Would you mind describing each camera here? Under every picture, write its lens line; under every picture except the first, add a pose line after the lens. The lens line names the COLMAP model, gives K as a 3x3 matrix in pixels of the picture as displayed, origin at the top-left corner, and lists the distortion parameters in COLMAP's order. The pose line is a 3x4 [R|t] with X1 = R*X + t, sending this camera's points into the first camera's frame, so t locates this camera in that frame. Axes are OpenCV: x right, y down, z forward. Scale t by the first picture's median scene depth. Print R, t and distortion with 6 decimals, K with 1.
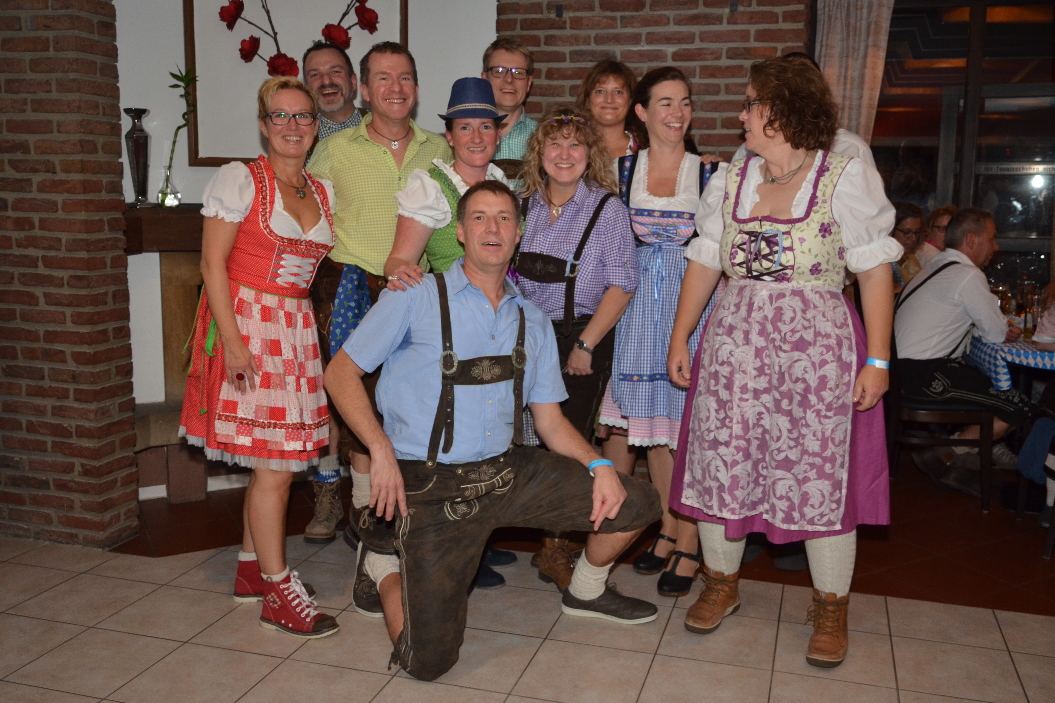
lens RADIAL K [[963.6, 0, 564.8], [0, 963.6, 320.5], [0, 0, 1]] dist [0.010802, 0.000000]
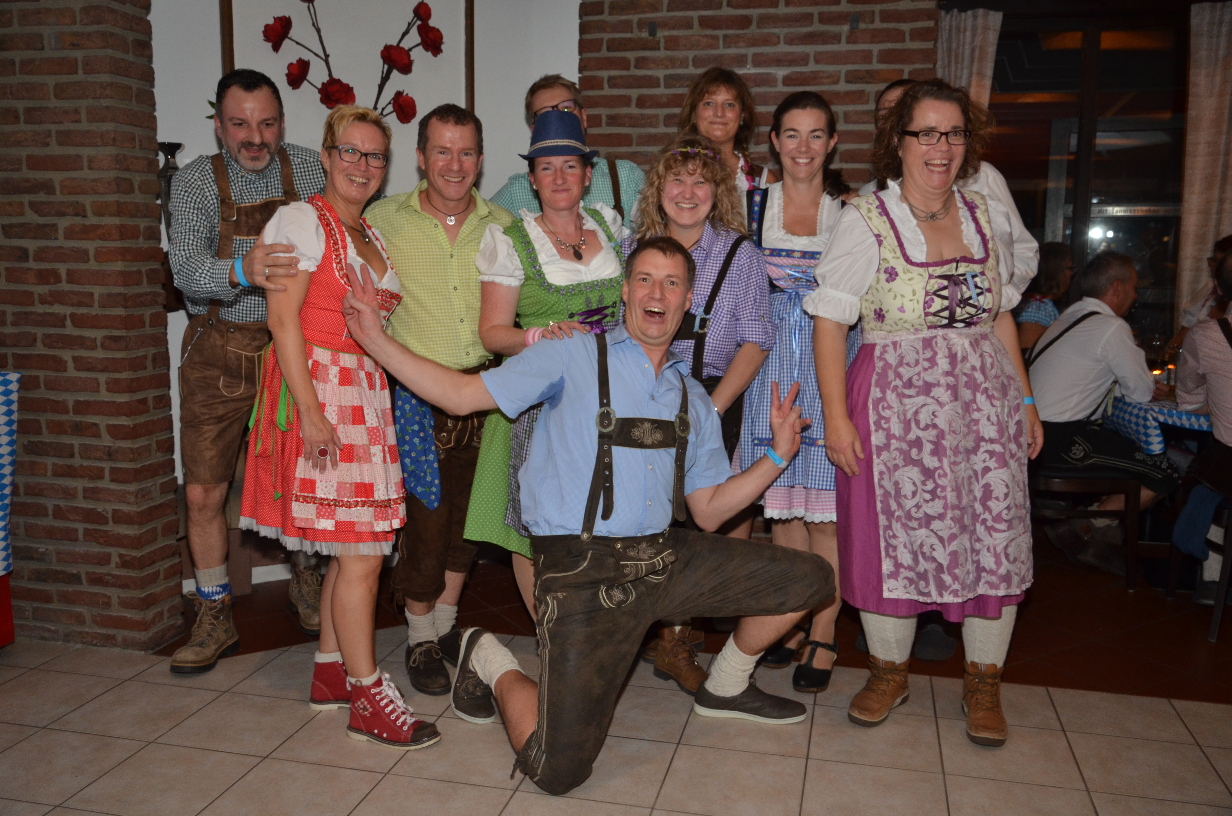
lens RADIAL K [[1067.6, 0, 616.8], [0, 1067.6, 405.8], [0, 0, 1]] dist [-0.007917, 0.014718]
pose [[0.999323, -0.012838, 0.034482, -0.086064], [0.012340, 0.999817, 0.014606, 0.007068], [-0.034663, -0.014170, 0.999299, 0.032756]]
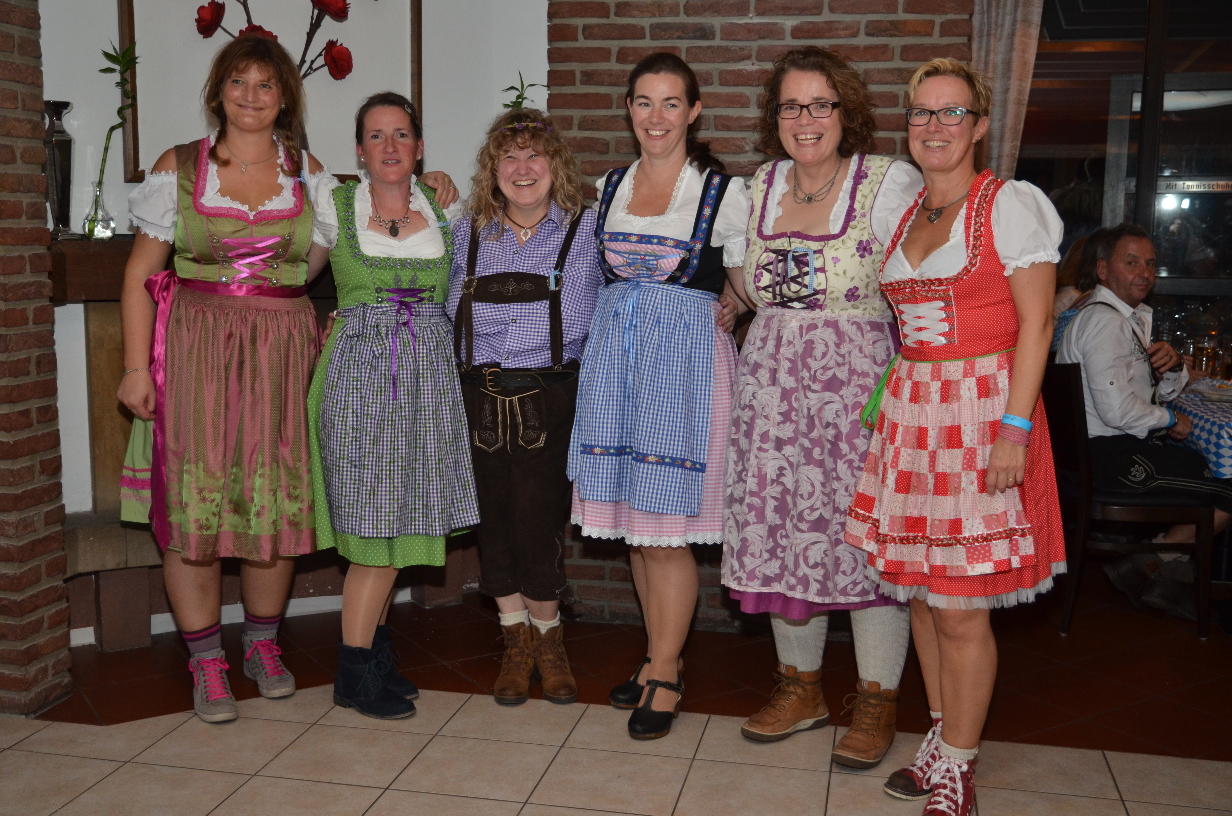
lens RADIAL K [[1327.9, 0, 613.1], [0, 1327.9, 410.4], [0, 0, 1]] dist [0.016432, 0.000000]
pose [[0.998030, -0.011770, 0.061622, -0.101808], [0.011235, 0.999896, 0.009023, 0.005485], [-0.061722, -0.008313, 0.998059, -0.012272]]
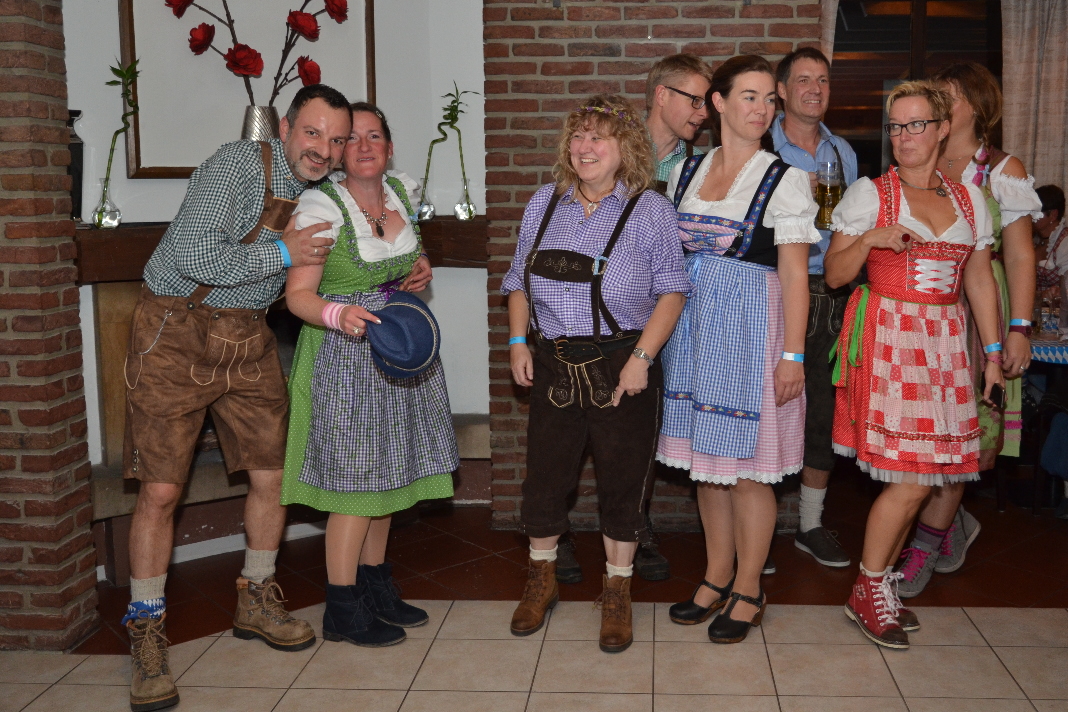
lens RADIAL K [[1061.5, 0, 614.5], [0, 1061.5, 307.8], [0, 0, 1]] dist [-0.001791, 0.000000]
pose [[0.974591, -0.045635, 0.219294, -0.209955], [0.050731, 0.998556, -0.017662, -0.012486], [-0.218172, 0.028339, 0.975499, 0.022880]]
